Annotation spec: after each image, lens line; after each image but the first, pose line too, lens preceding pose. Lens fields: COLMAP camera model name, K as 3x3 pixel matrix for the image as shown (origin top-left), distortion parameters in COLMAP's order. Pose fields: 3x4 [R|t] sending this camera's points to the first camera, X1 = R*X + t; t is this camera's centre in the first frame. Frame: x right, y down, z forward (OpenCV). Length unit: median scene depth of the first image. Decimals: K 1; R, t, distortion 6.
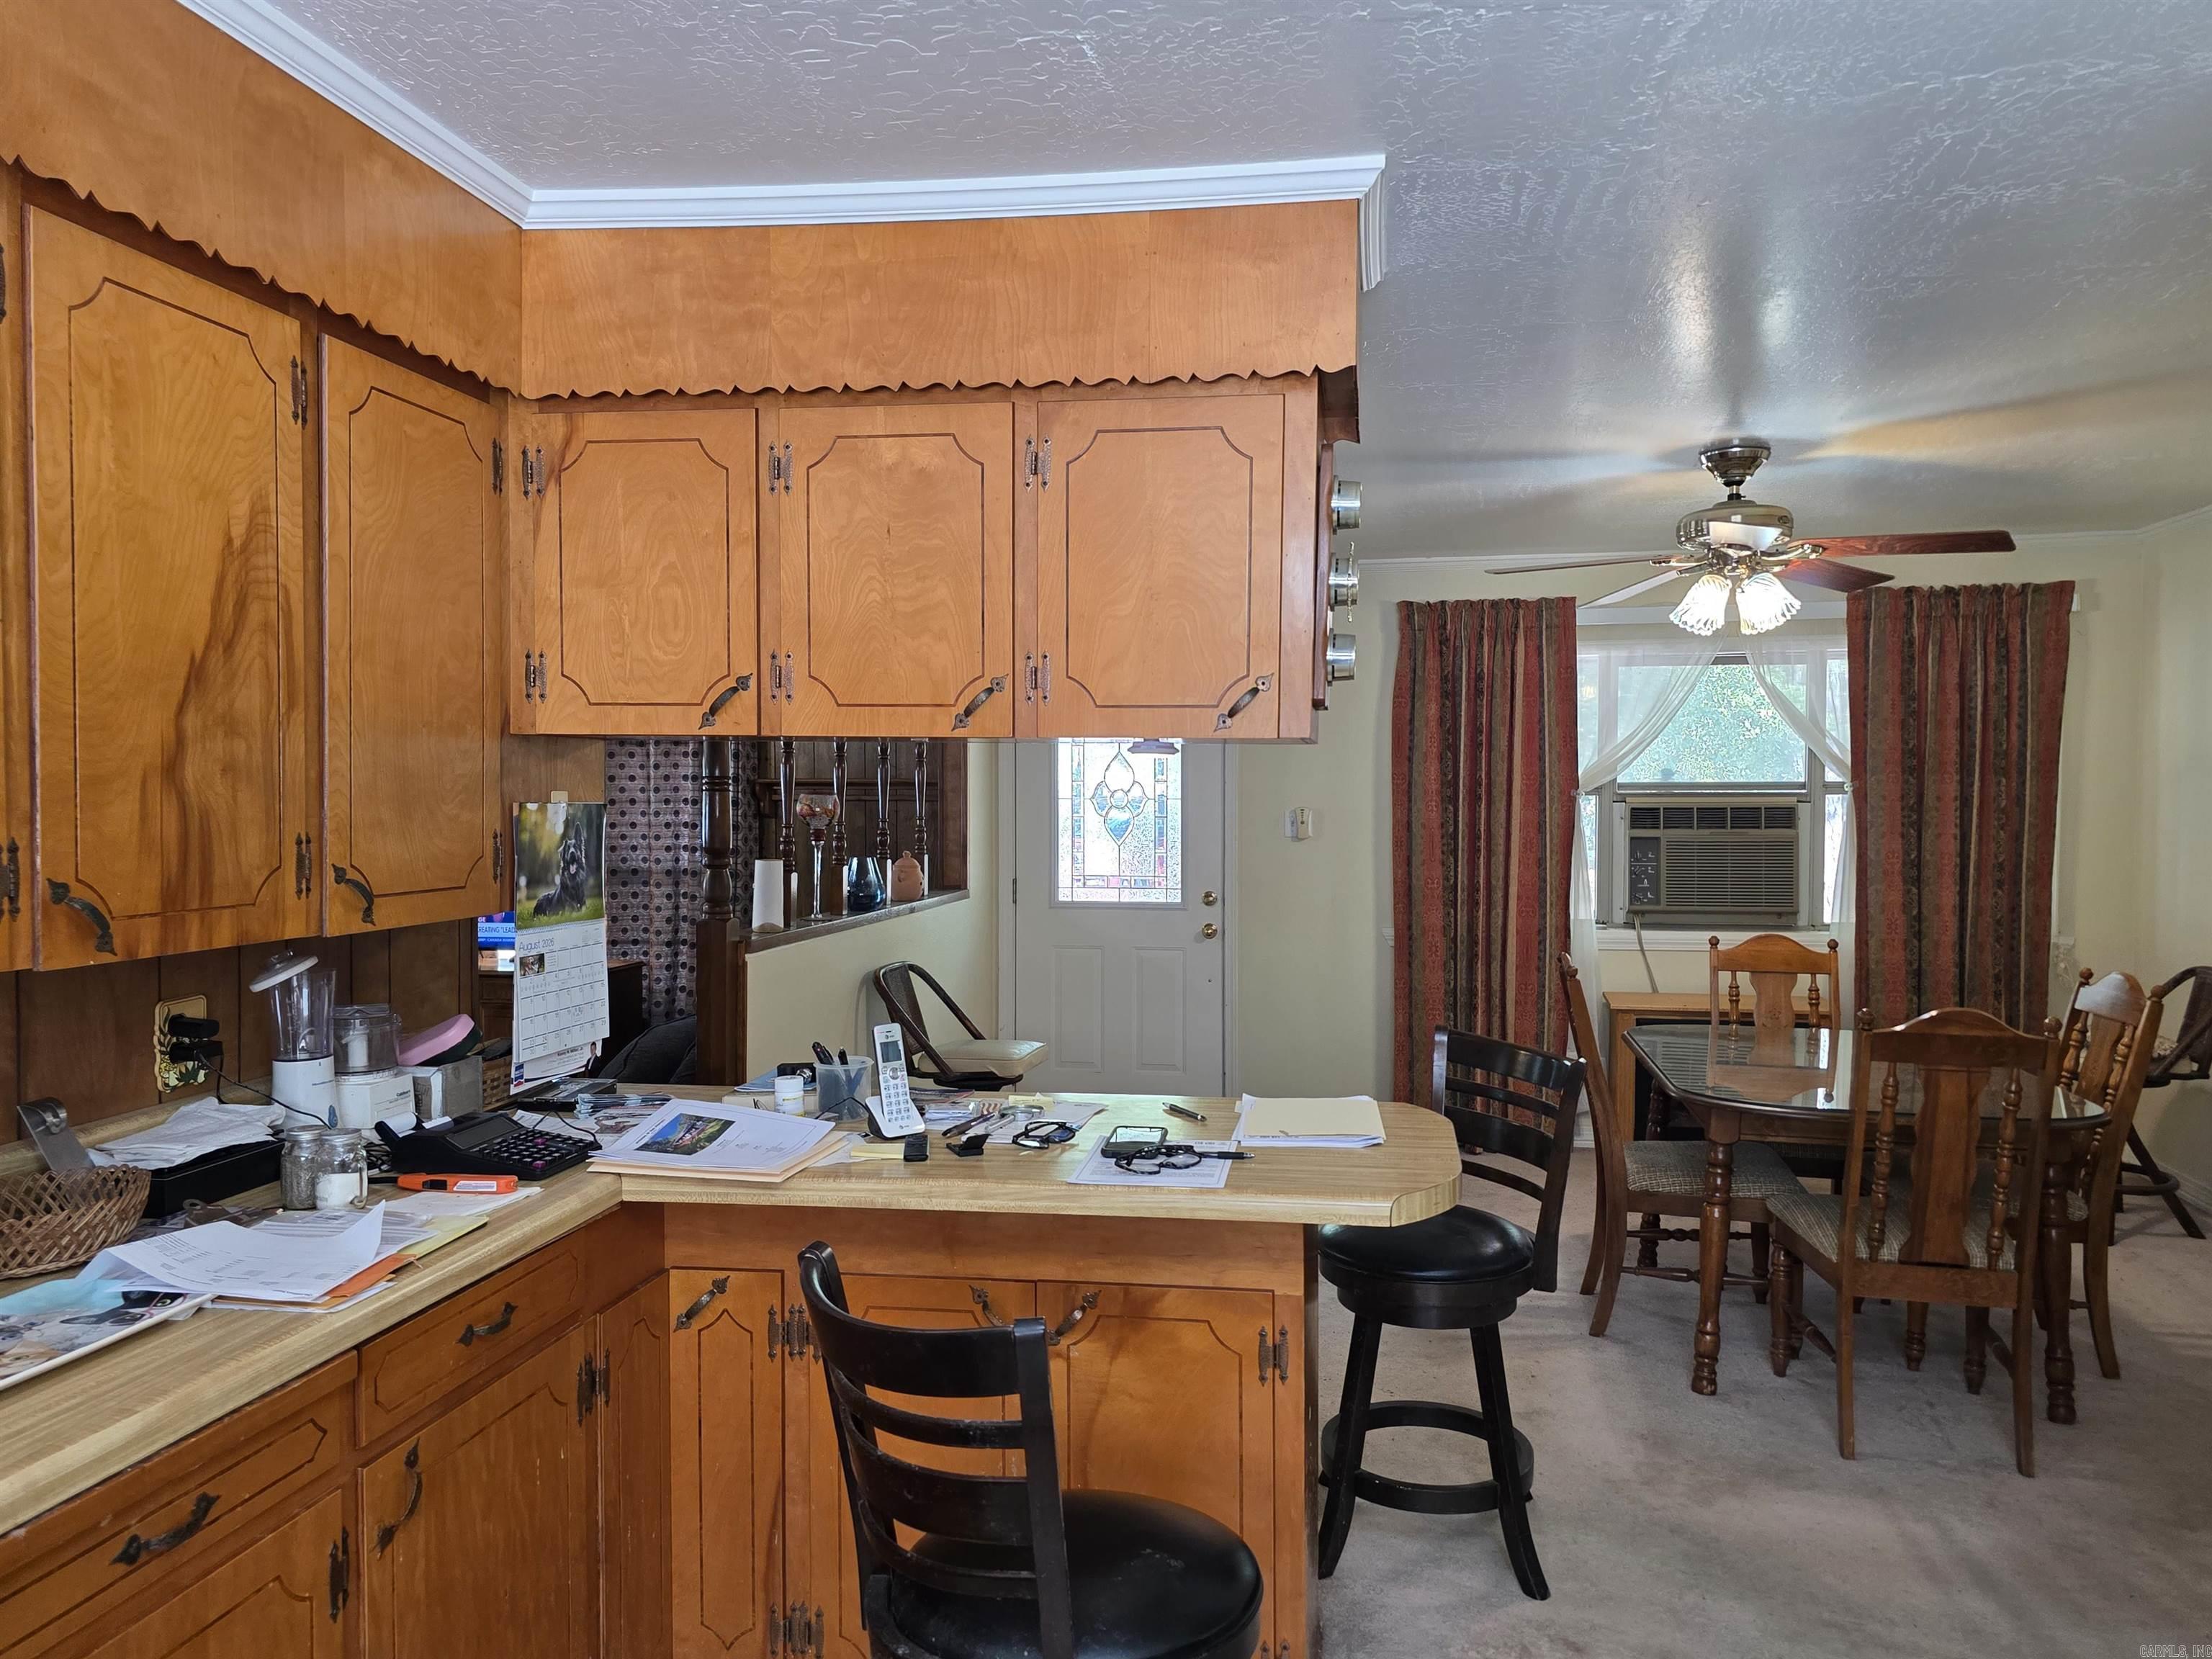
lens RADIAL K [[1540.4, 0, 1125.2], [0, 1540.4, 820.7], [0, 0, 1]] dist [0.059266, -0.049858]
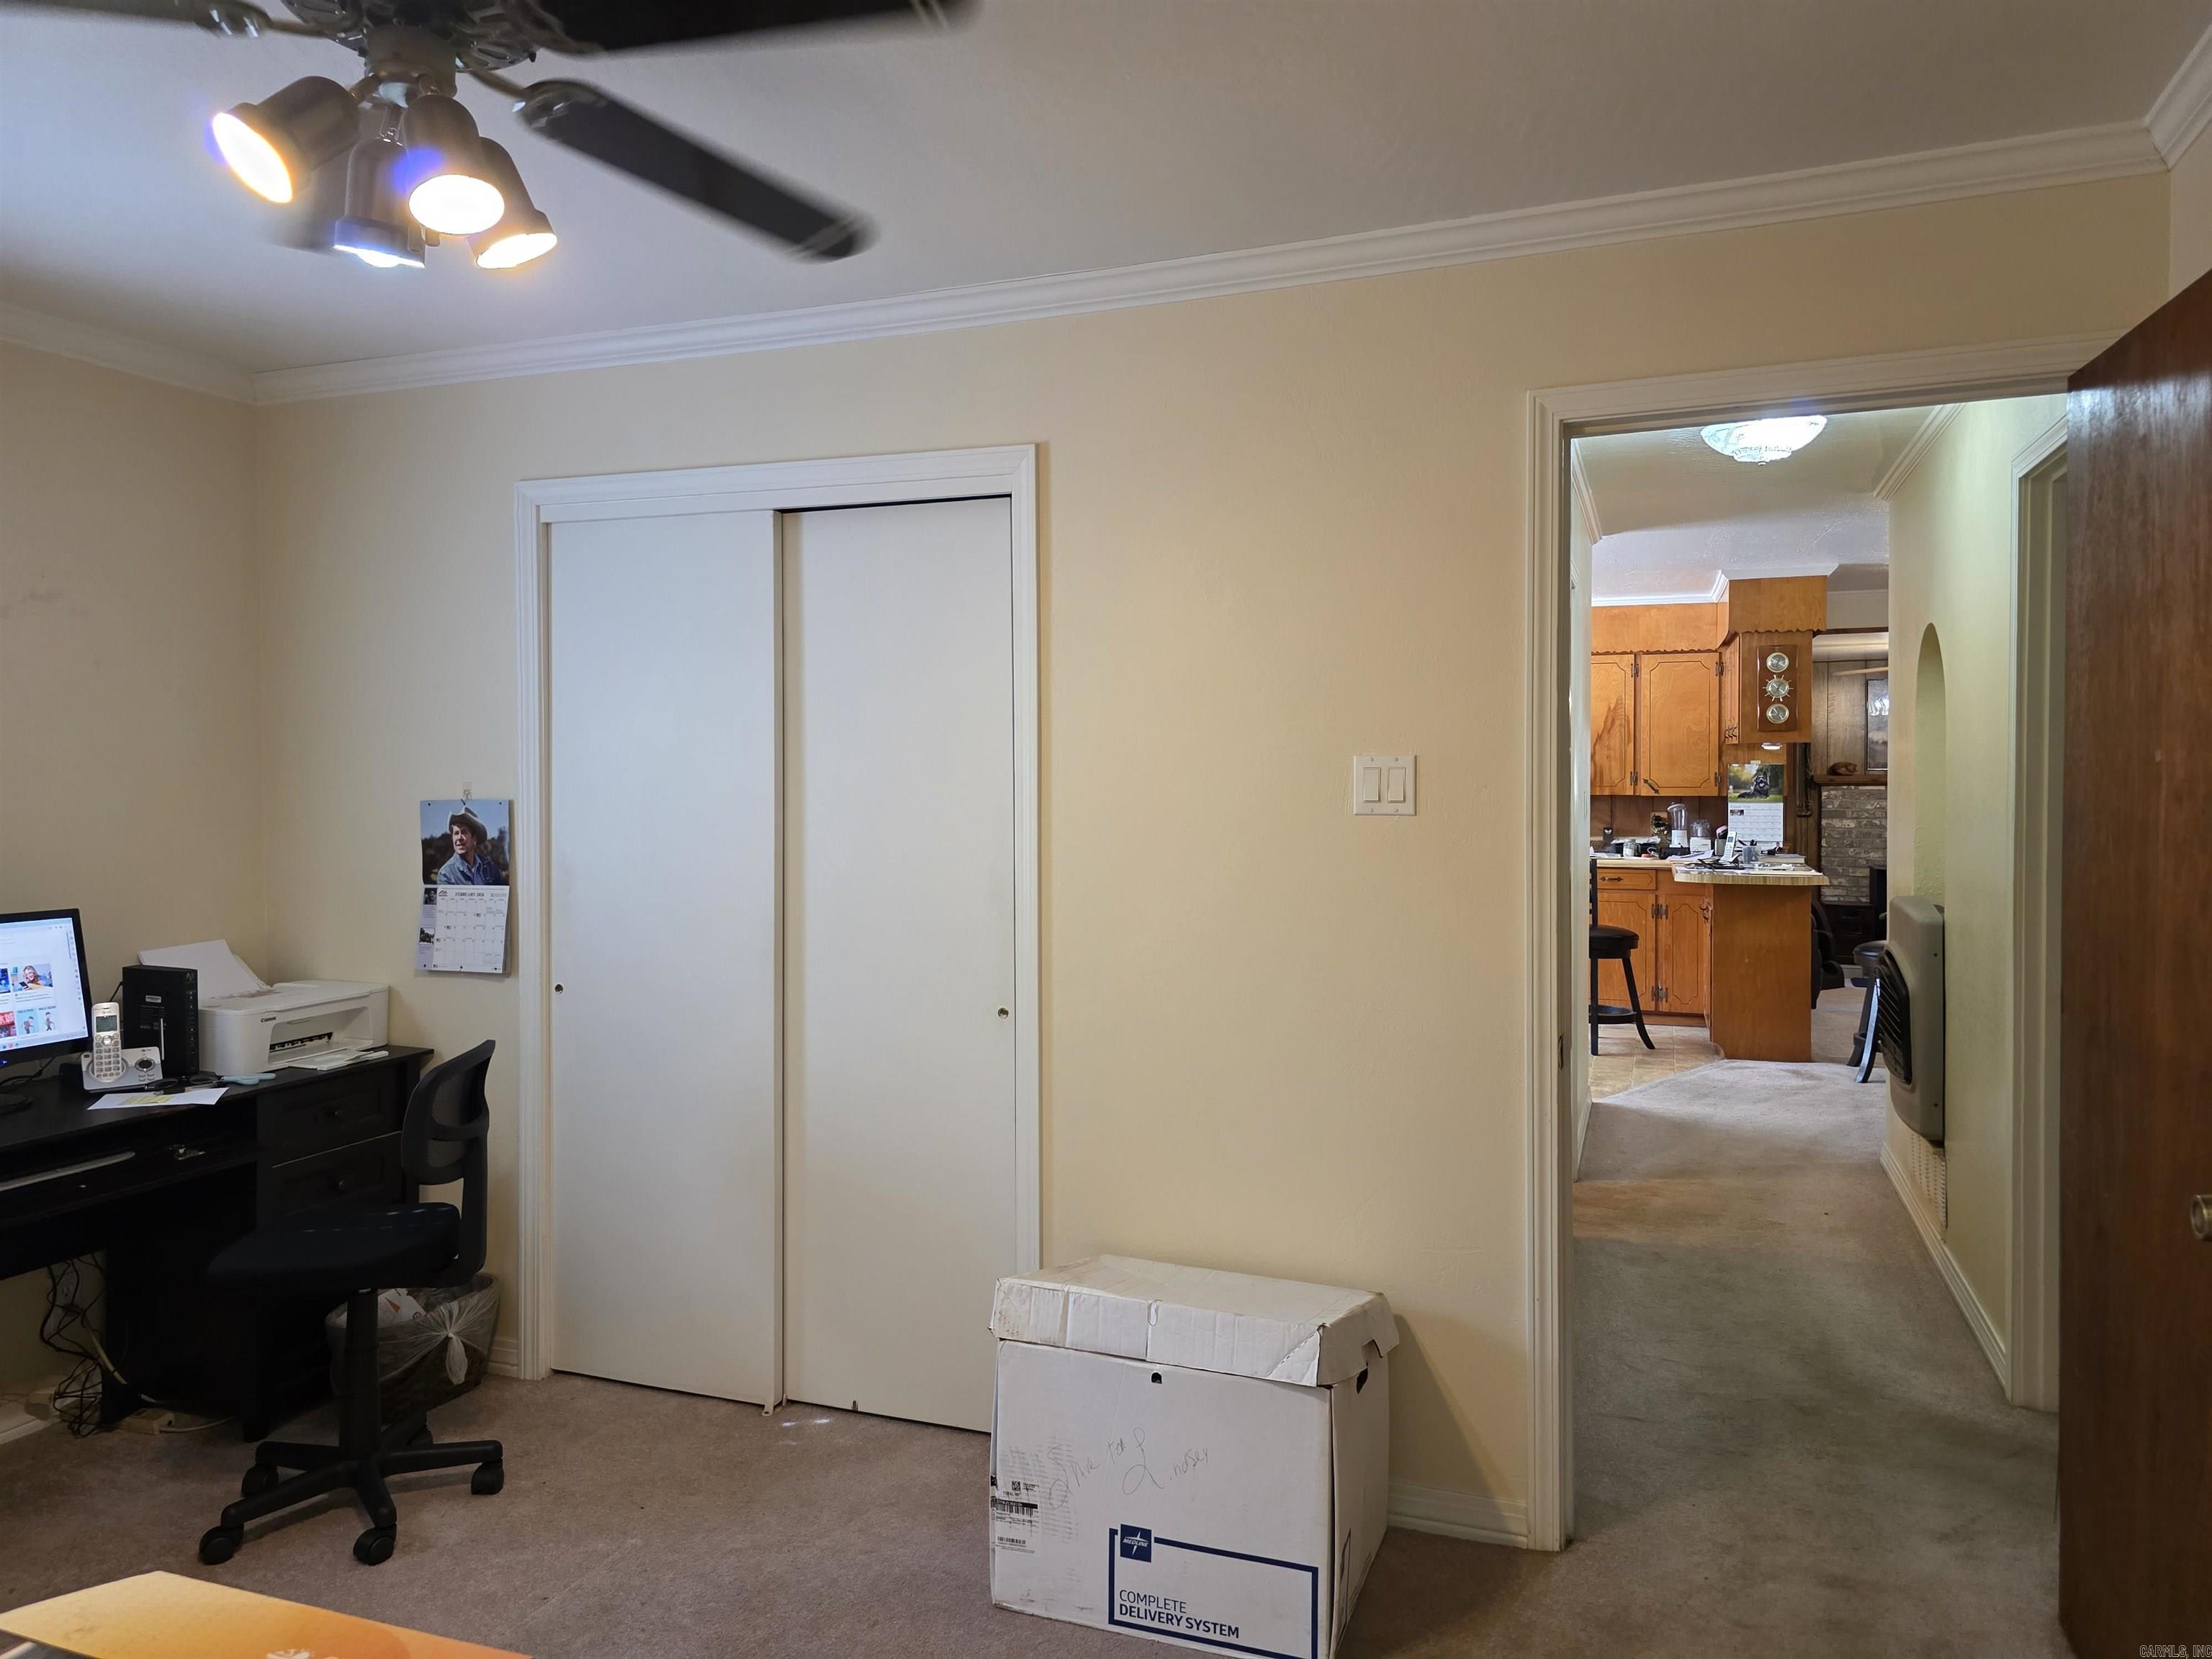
lens RADIAL K [[1483.4, 0, 1102.2], [0, 1483.4, 799.4], [0, 0, 1]] dist [0.047367, -0.032696]
pose [[-0.192131, 0.017829, -0.981207, 3.608576], [-0.016726, 0.999630, 0.021439, 0.021653], [0.981227, 0.020531, -0.191762, 0.316318]]
